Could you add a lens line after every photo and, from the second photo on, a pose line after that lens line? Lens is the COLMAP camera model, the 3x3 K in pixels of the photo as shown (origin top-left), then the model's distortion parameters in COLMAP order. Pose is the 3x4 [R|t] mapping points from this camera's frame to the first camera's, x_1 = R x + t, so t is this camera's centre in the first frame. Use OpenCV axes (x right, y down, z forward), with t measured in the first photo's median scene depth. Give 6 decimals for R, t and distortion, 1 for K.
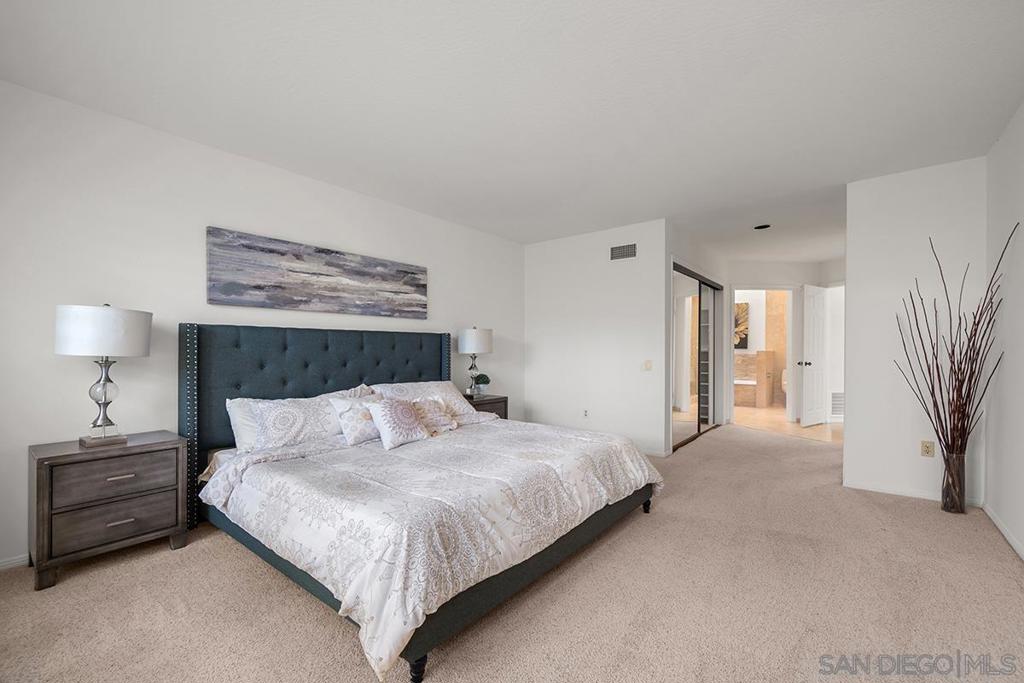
lens RADIAL K [[434.6, 0, 512.8], [0, 434.6, 345.1], [0, 0, 1]] dist [-0.001674, -0.000088]
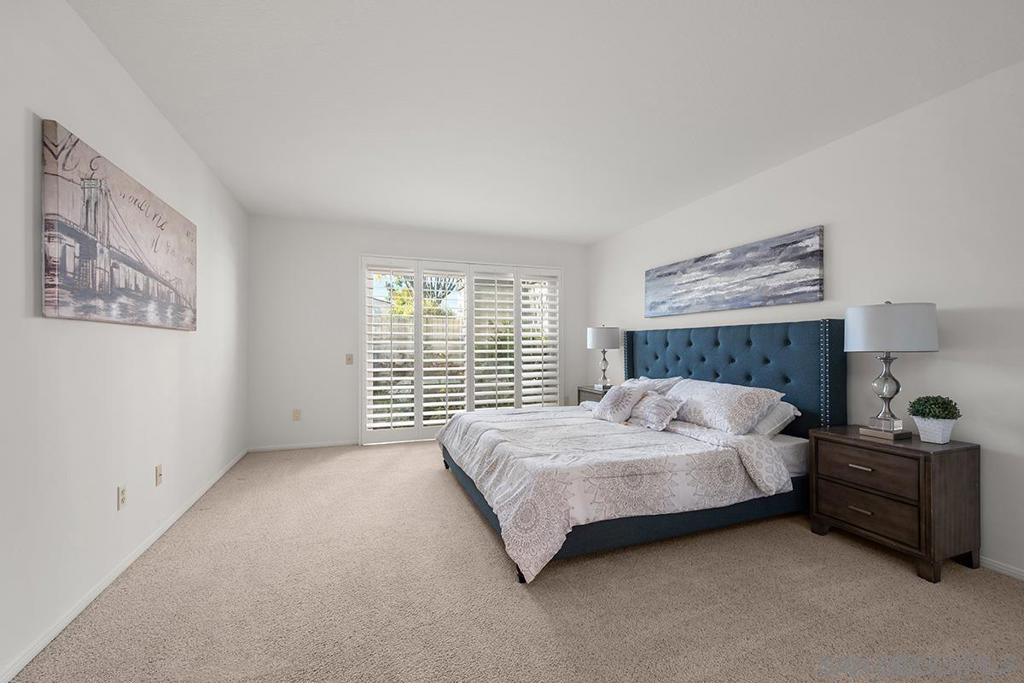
lens RADIAL K [[434.6, 0, 512.4], [0, 434.6, 345.2], [0, 0, 1]] dist [-0.001674, -0.000088]
pose [[-0.537018, -0.004523, -0.843559, 0.711394], [0.005039, 0.999951, -0.008569, 0.014926], [0.843556, -0.008853, -0.536968, 1.076677]]
